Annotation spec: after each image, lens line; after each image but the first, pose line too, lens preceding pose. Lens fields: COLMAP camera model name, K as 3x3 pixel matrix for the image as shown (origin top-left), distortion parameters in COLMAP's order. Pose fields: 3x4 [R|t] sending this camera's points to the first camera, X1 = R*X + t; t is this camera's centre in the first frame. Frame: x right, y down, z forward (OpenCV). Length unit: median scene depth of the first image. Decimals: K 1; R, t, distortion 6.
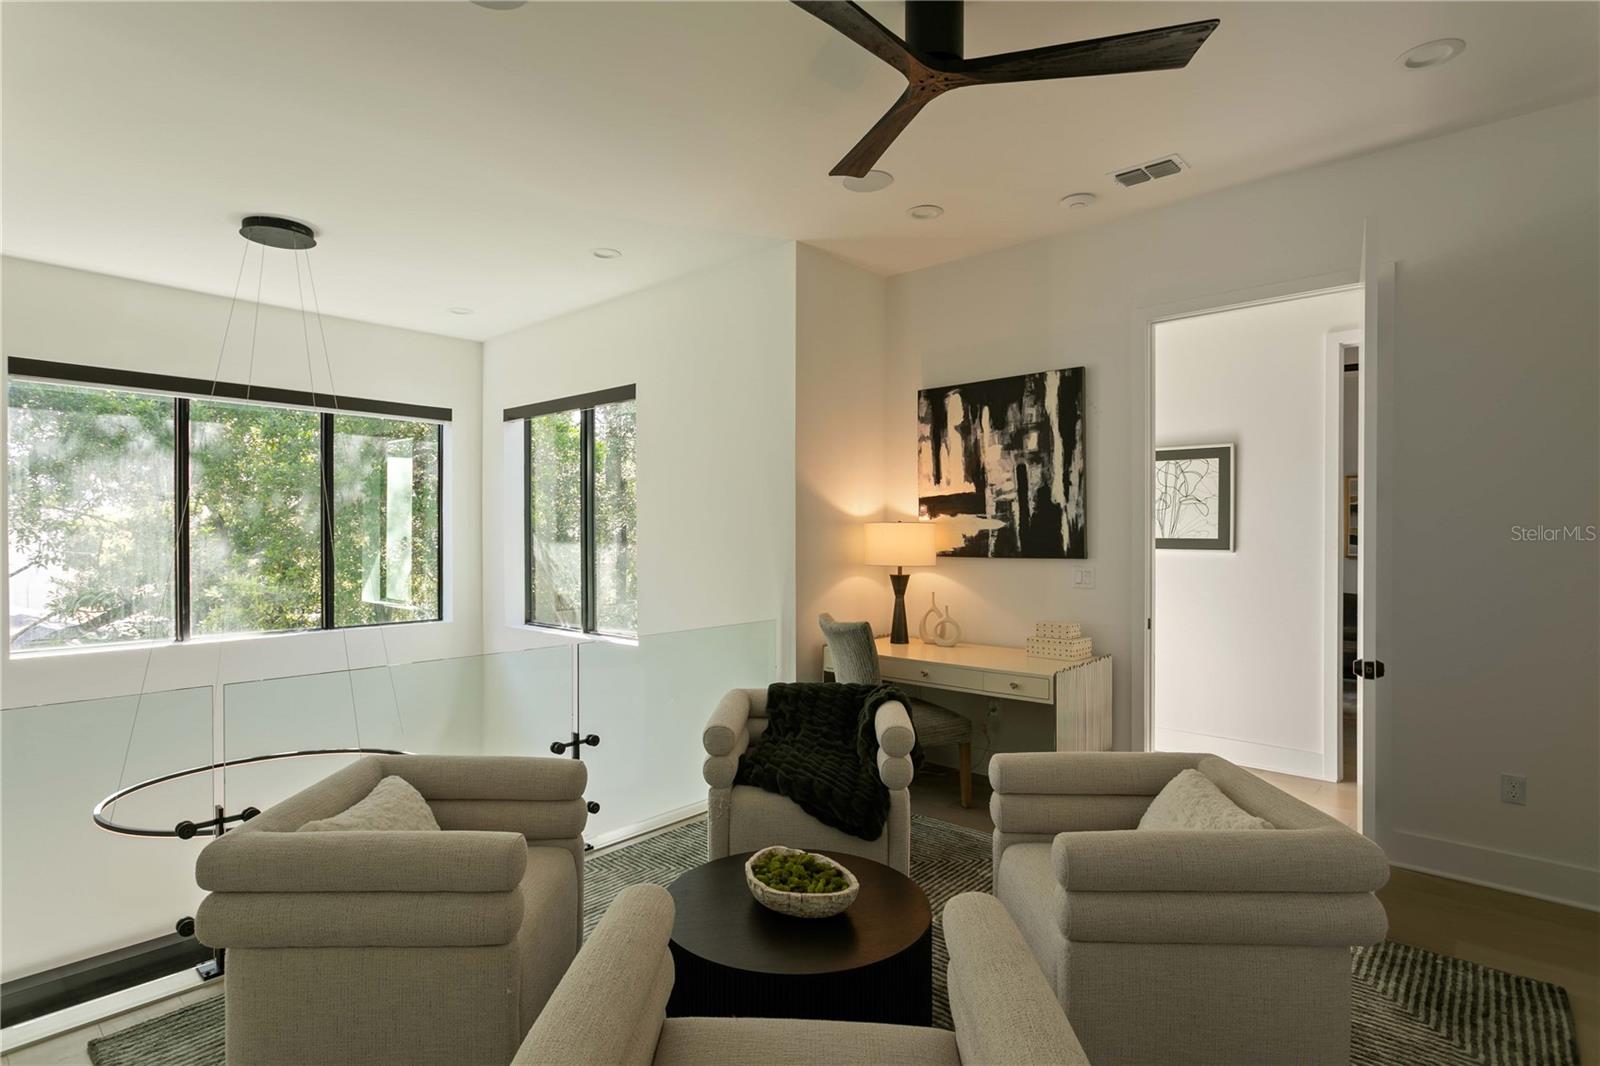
lens RADIAL K [[795.4, 0, 788.8], [0, 795.4, 534.3], [0, 0, 1]] dist [-0.013459, -0.000435]
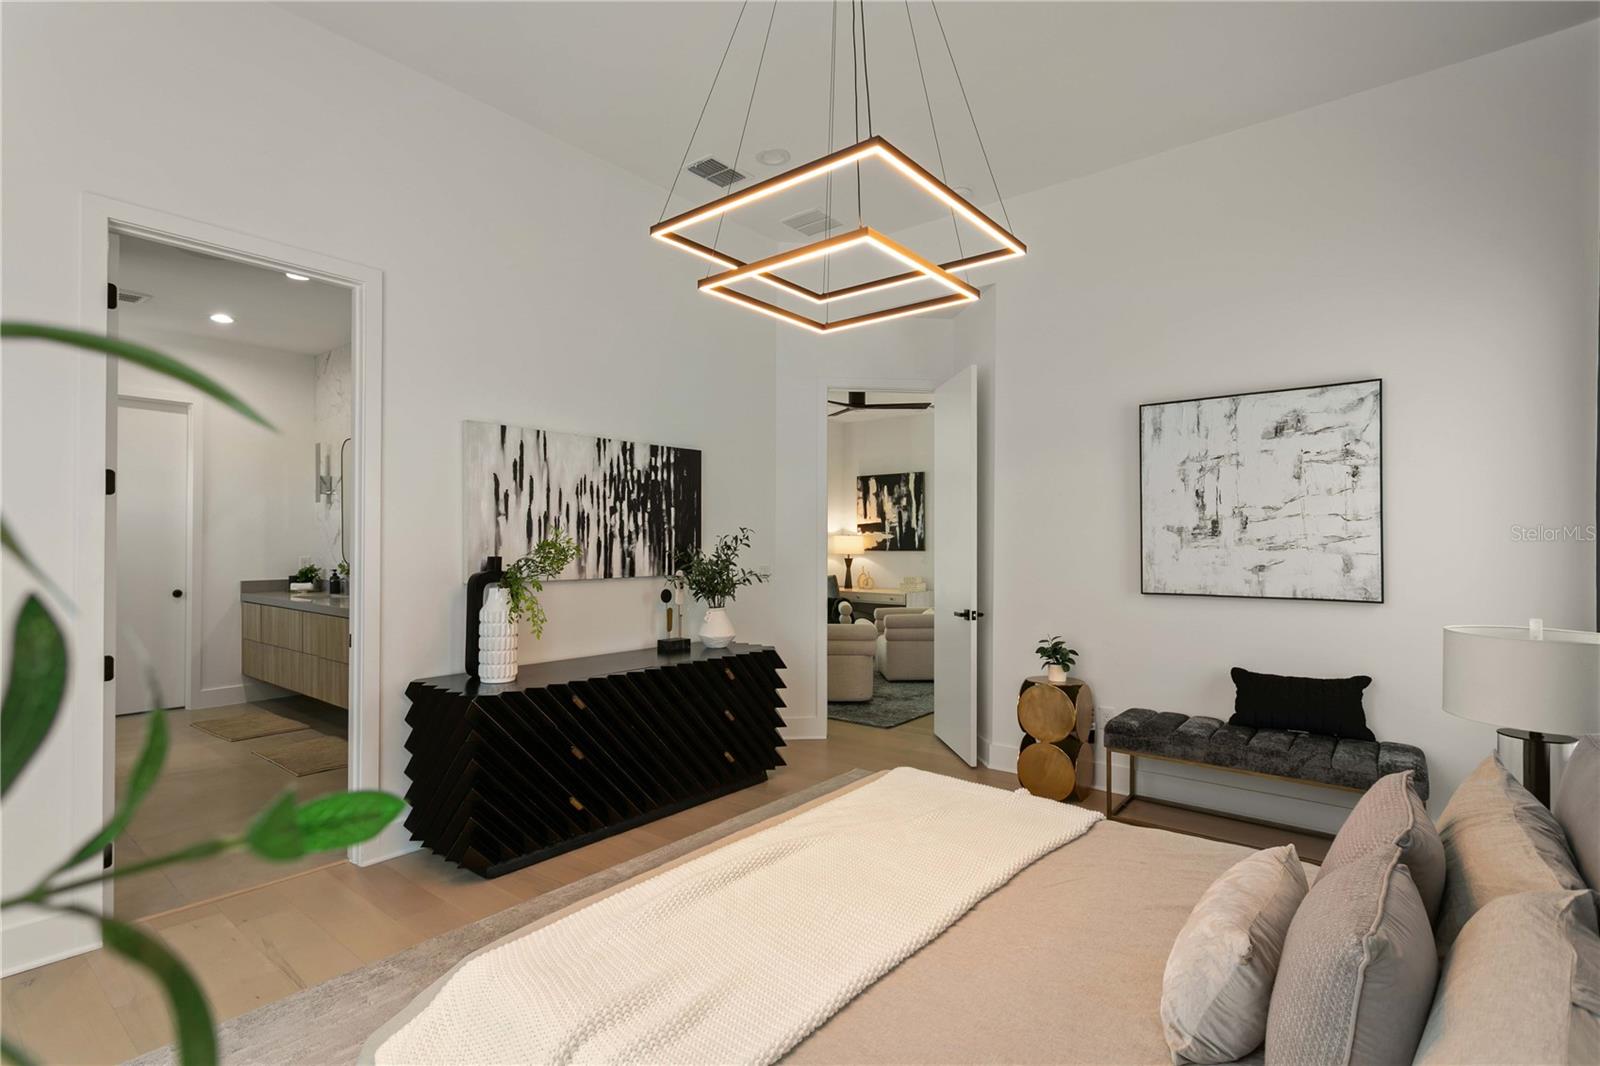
lens RADIAL K [[747.6, 0, 790.5], [0, 747.6, 537.9], [0, 0, 1]] dist [-0.002081, 0.000966]
pose [[0.998686, 0.002882, 0.051171, -0.140856], [-0.002645, 0.999985, -0.004696, 0.002729], [-0.051184, 0.004555, 0.998679, -1.167317]]
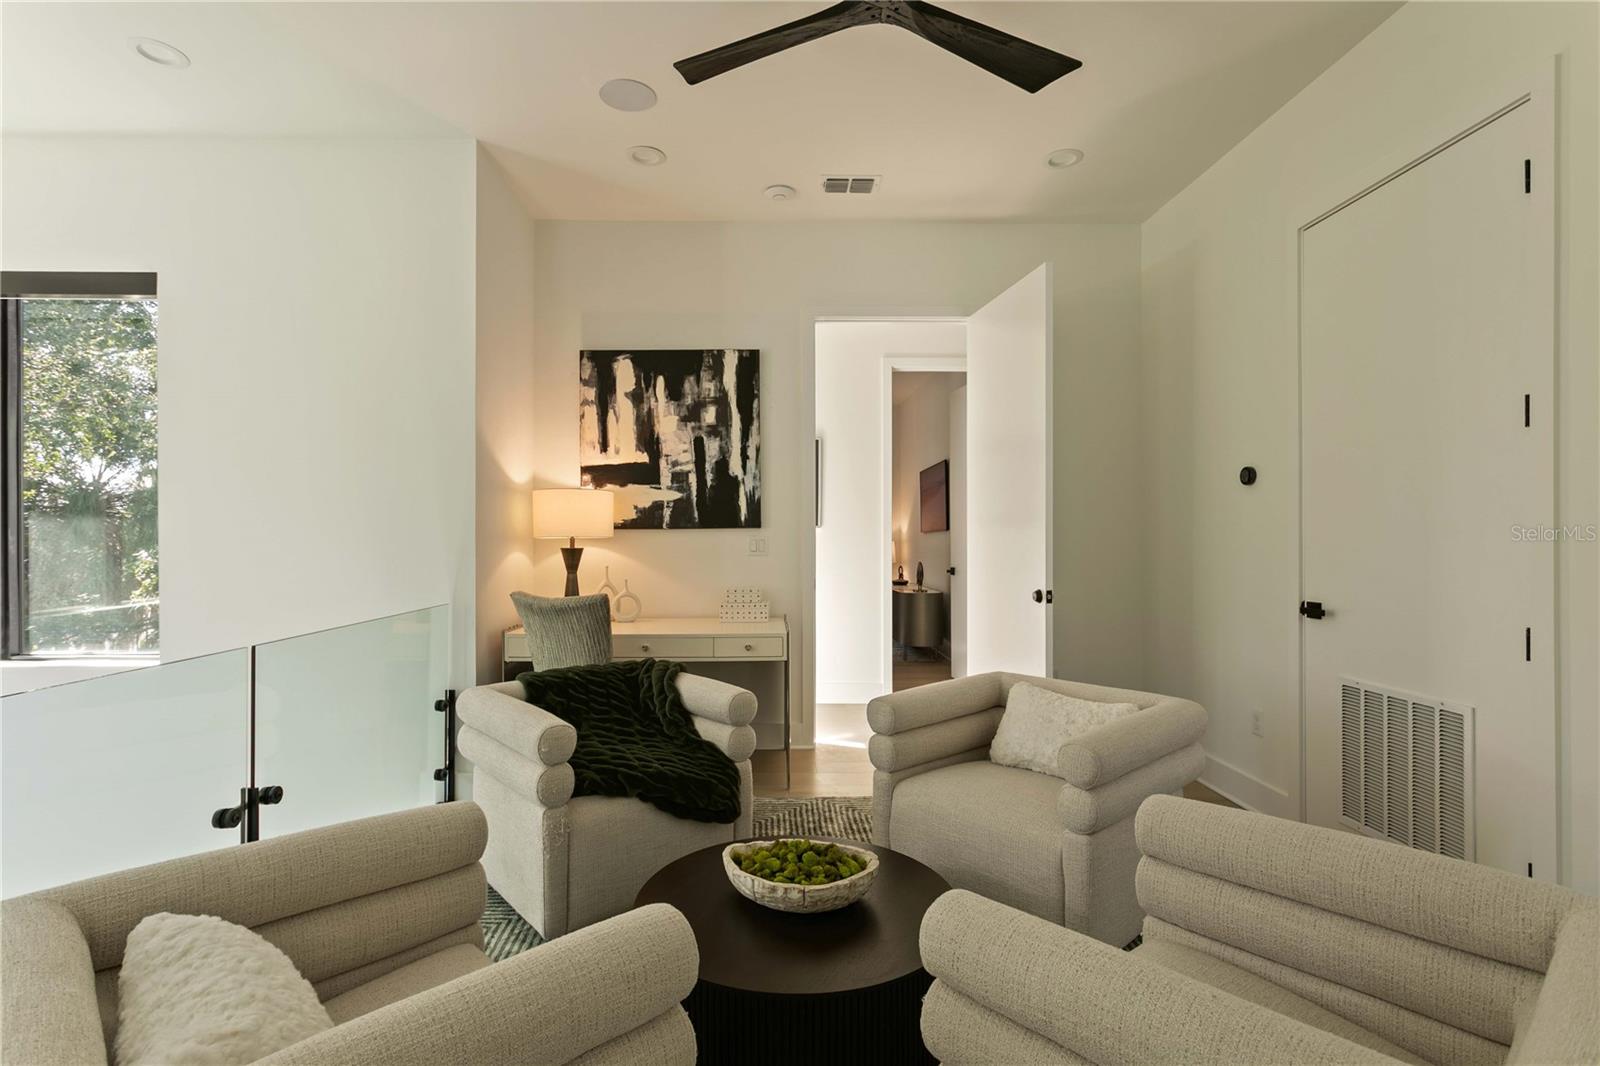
lens RADIAL K [[747.6, 0, 798.2], [0, 747.6, 531.0], [0, 0, 1]] dist [-0.002081, 0.000966]
pose [[0.734271, 0.002564, 0.678852, -0.258503], [0.002298, 0.999978, -0.006262, 0.038299], [-0.678853, 0.006158, 0.734249, 0.202471]]
